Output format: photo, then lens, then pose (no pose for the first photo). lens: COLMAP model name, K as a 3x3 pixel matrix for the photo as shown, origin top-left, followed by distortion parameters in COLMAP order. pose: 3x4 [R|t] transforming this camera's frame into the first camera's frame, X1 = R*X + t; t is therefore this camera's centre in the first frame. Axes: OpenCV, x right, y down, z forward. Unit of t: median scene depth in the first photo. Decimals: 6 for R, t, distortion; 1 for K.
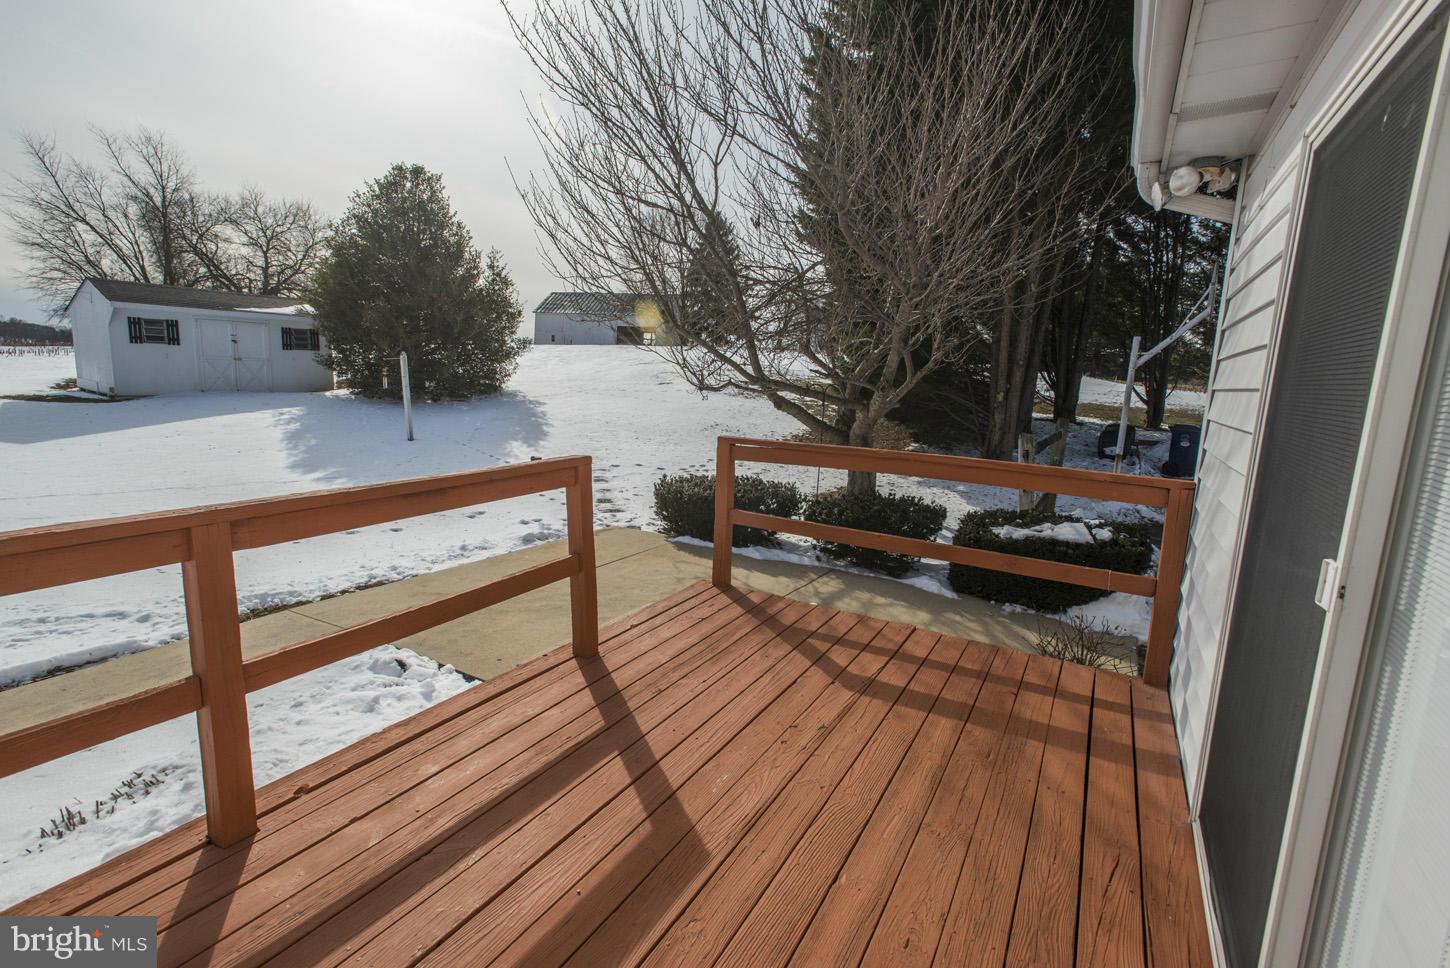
lens RADIAL K [[726.0, 0, 725.4], [0, 726.0, 476.3], [0, 0, 1]] dist [-0.005002, 0.016165]
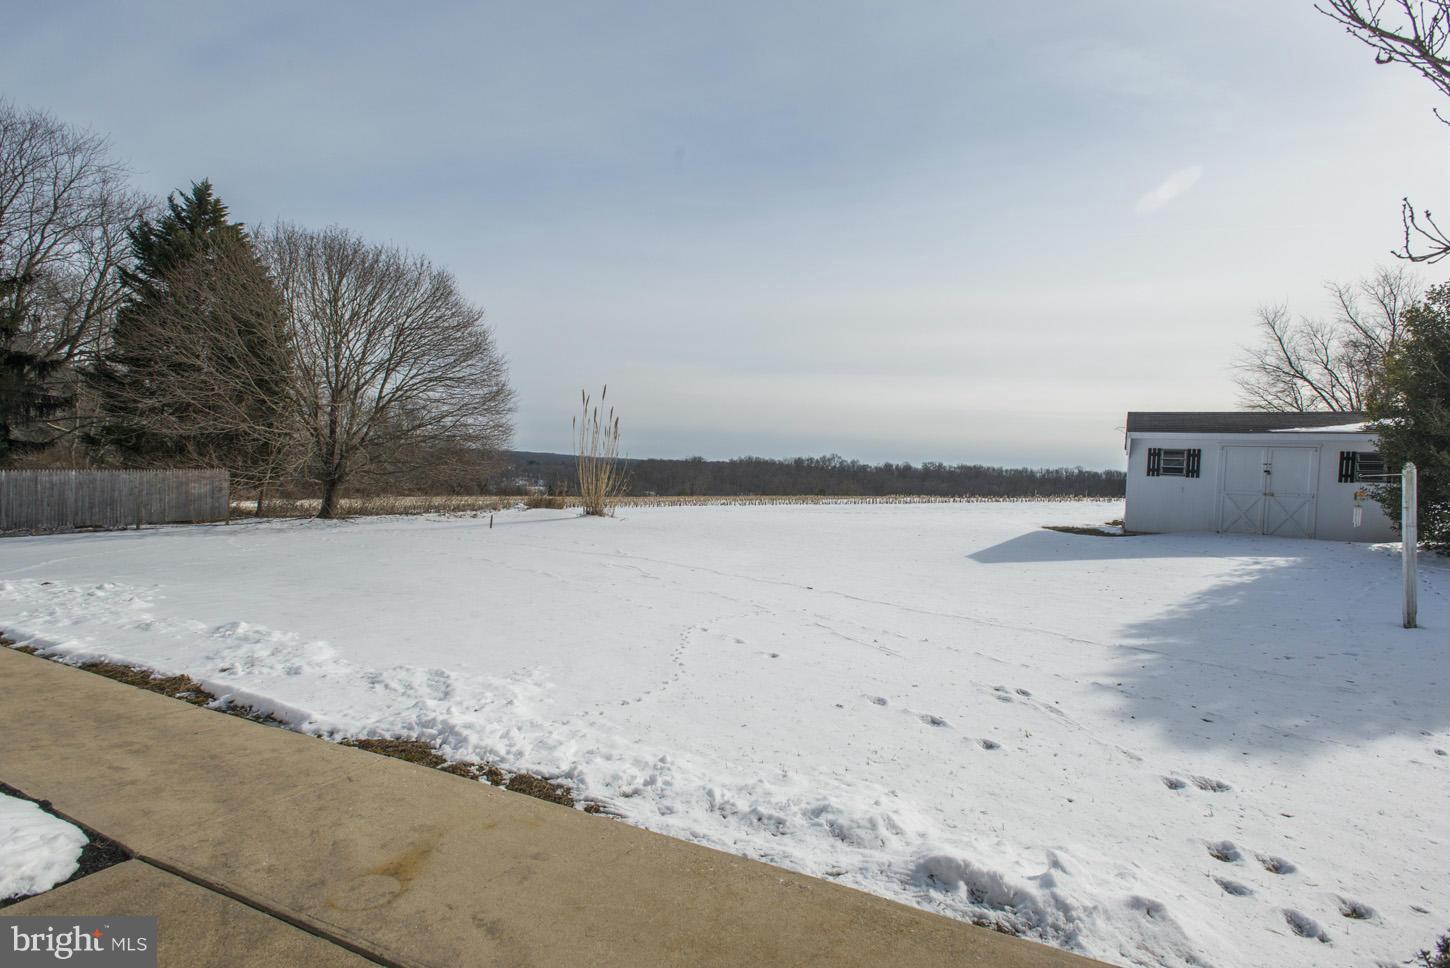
lens RADIAL K [[726.0, 0, 725.4], [0, 726.0, 476.3], [0, 0, 1]] dist [-0.005002, 0.016165]
pose [[0.120524, -0.030545, -0.992240, 0.033405], [-0.190090, 0.980320, -0.053268, -0.027815], [0.974341, 0.195035, 0.112346, 0.338334]]
